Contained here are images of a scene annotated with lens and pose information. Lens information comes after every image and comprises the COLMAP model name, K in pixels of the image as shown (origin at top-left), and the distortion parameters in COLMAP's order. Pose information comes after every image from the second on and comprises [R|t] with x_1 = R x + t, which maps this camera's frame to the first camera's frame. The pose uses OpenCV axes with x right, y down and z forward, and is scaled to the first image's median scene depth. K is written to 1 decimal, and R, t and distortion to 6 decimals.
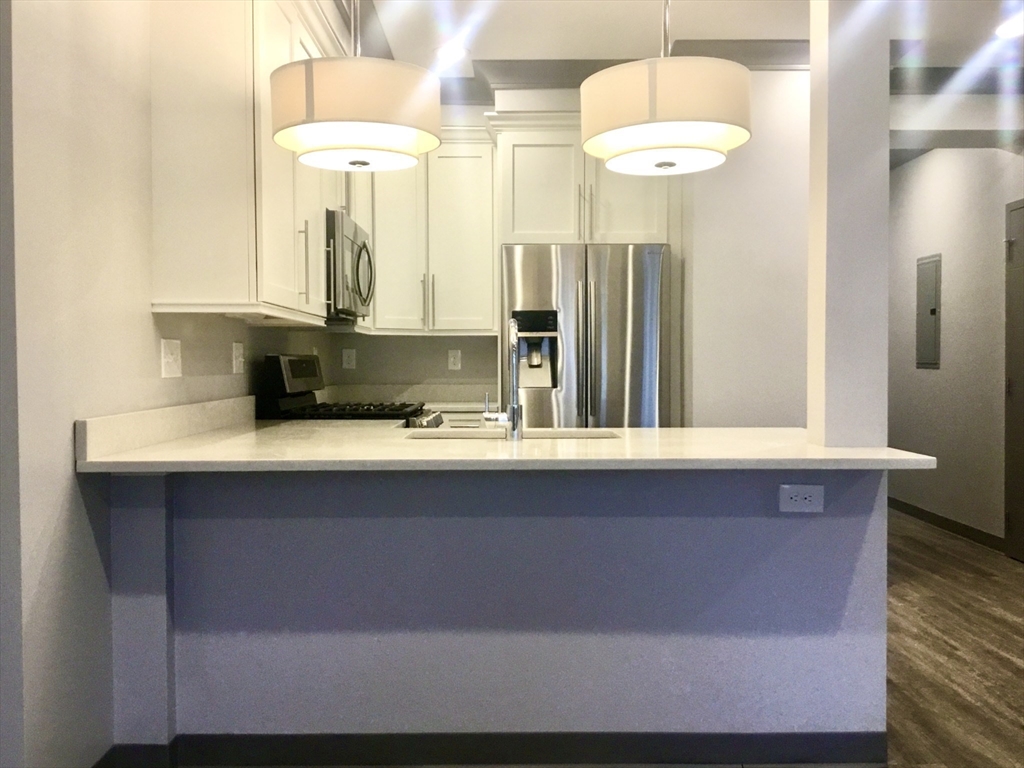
lens RADIAL K [[987.1, 0, 505.0], [0, 987.1, 389.0], [0, 0, 1]] dist [0.111701, -0.226662]
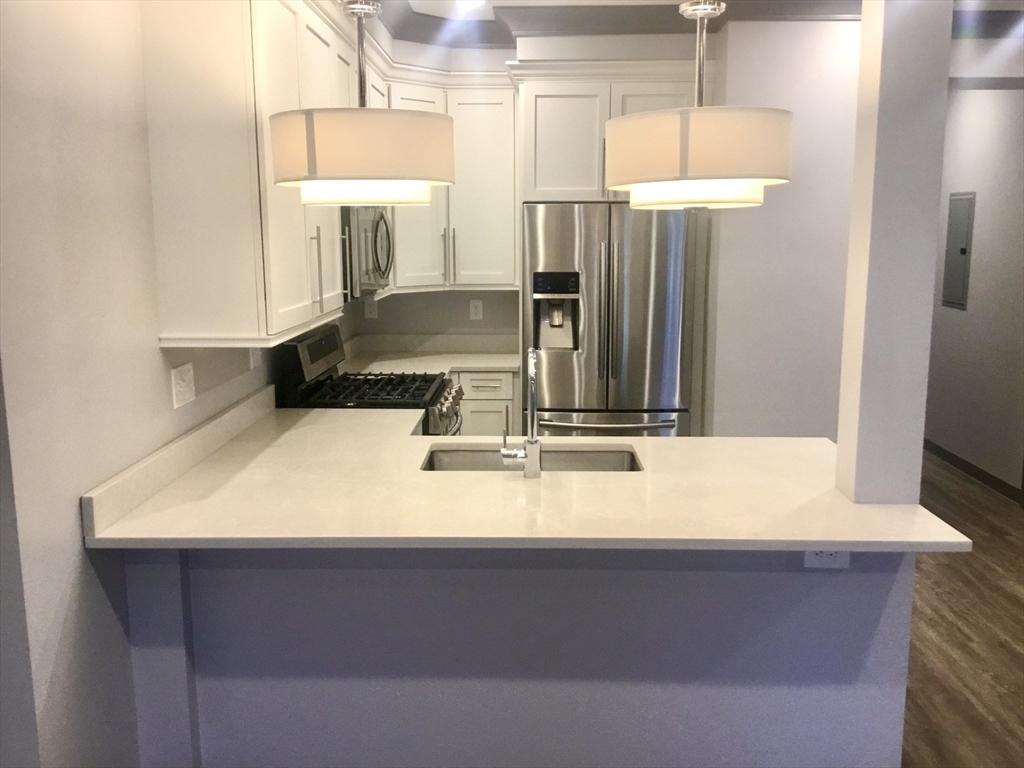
lens RADIAL K [[942.7, 0, 506.3], [0, 942.7, 389.8], [0, 0, 1]] dist [0.109453, -0.193270]
pose [[0.999699, 0.003089, -0.024352, 0.003539], [0.000445, 0.989604, 0.143816, -0.105511], [0.024543, -0.143784, 0.989305, 0.053192]]
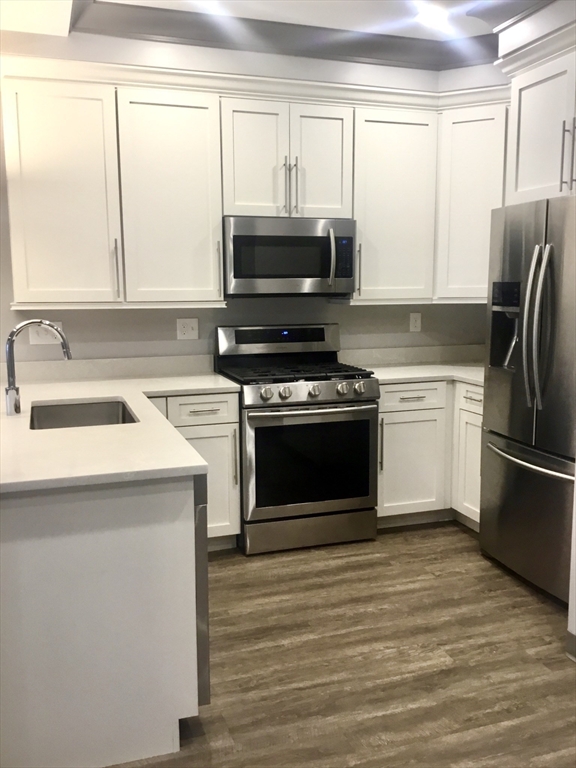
lens RADIAL K [[707.0, 0, 288.0], [0, 707.0, 384.0], [0, 0, 1]] dist [0.109453, -0.193270]
pose [[0.326265, 0.135428, -0.935527, 0.619902], [-0.020689, 0.990470, 0.136166, -0.077250], [0.945052, -0.025071, 0.325958, 0.648920]]
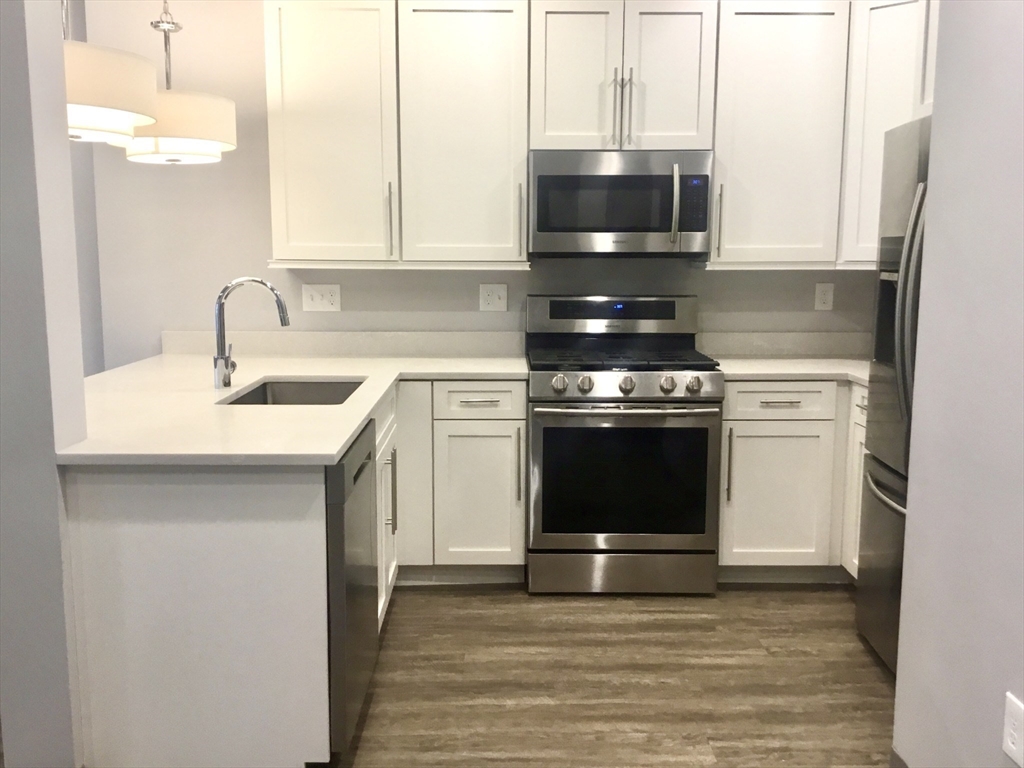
lens RADIAL K [[942.7, 0, 506.3], [0, 942.7, 389.8], [0, 0, 1]] dist [0.109453, -0.193270]
pose [[0.019789, 0.150023, -0.988484, 0.660828], [-0.030896, 0.988298, 0.149376, -0.071817], [0.999327, 0.027584, 0.024192, 0.805803]]
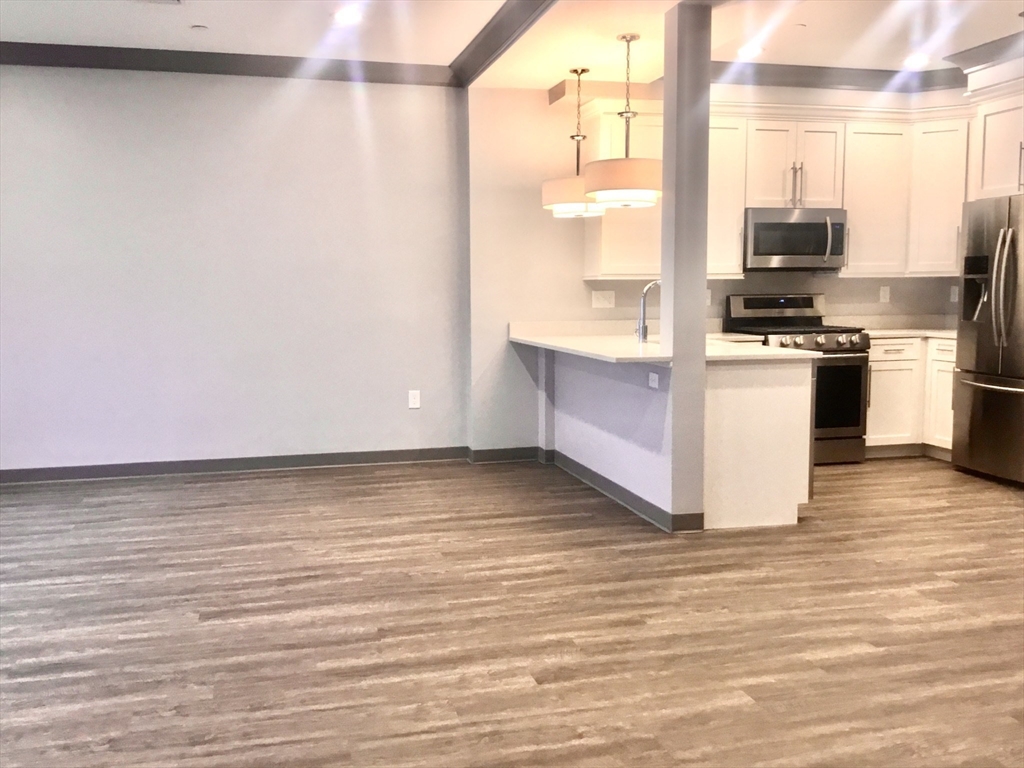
lens RADIAL K [[987.1, 0, 505.0], [0, 987.1, 389.0], [0, 0, 1]] dist [0.111701, -0.226662]
pose [[0.253836, 0.102318, -0.961820, 1.140758], [-0.020138, 0.994733, 0.100504, -0.031876], [0.967038, -0.006142, 0.254559, 0.152169]]
